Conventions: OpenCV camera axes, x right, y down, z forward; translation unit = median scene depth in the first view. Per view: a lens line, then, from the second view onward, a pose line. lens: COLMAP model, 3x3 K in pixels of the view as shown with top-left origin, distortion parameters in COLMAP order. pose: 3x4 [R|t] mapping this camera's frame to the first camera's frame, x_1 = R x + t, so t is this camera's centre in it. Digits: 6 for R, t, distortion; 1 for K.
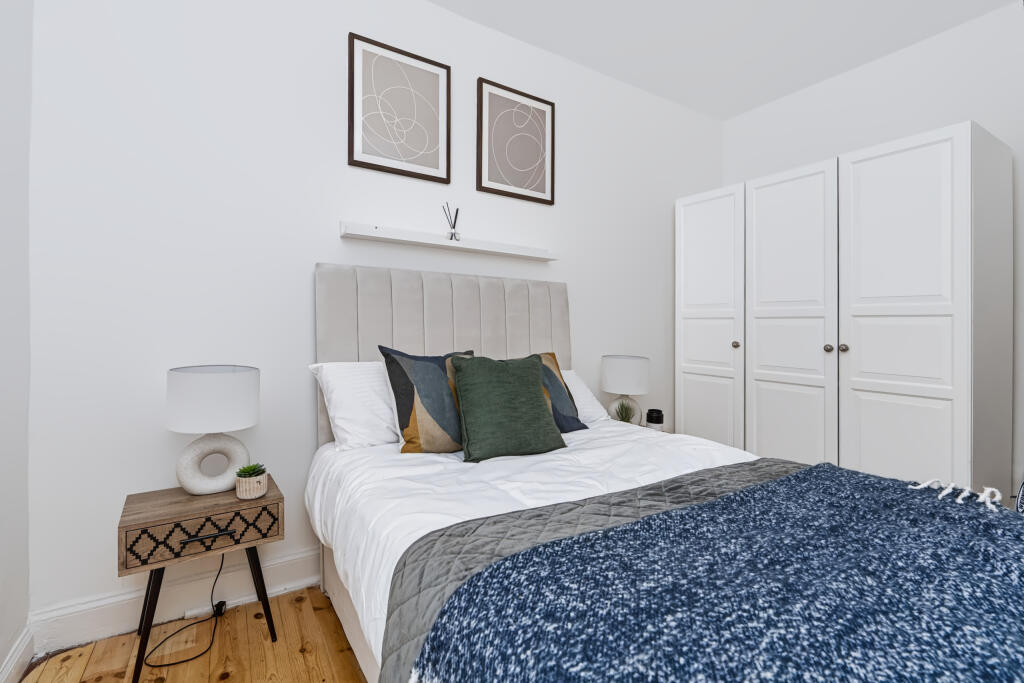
lens RADIAL K [[467.2, 0, 515.1], [0, 467.2, 330.9], [0, 0, 1]] dist [0.001321, 0.000796]
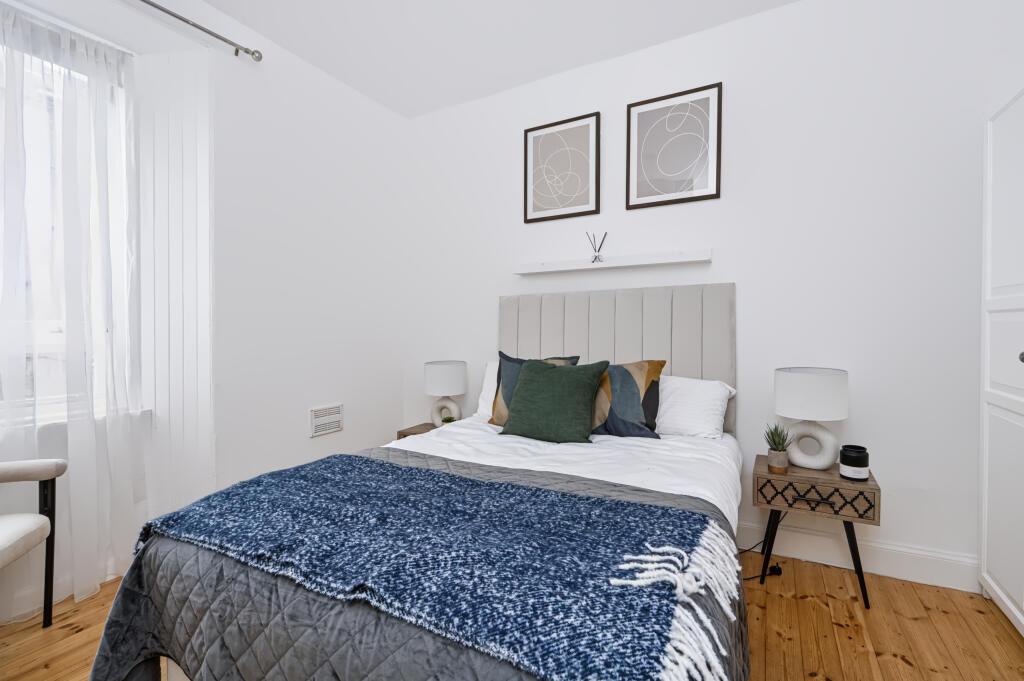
lens RADIAL K [[467.2, 0, 512.7], [0, 467.2, 342.8], [0, 0, 1]] dist [0.001321, 0.000796]
pose [[0.480780, -0.000612, -0.876841, 0.833176], [0.014500, 0.999869, 0.007252, -0.003082], [0.876721, -0.016201, 0.480726, 0.264057]]
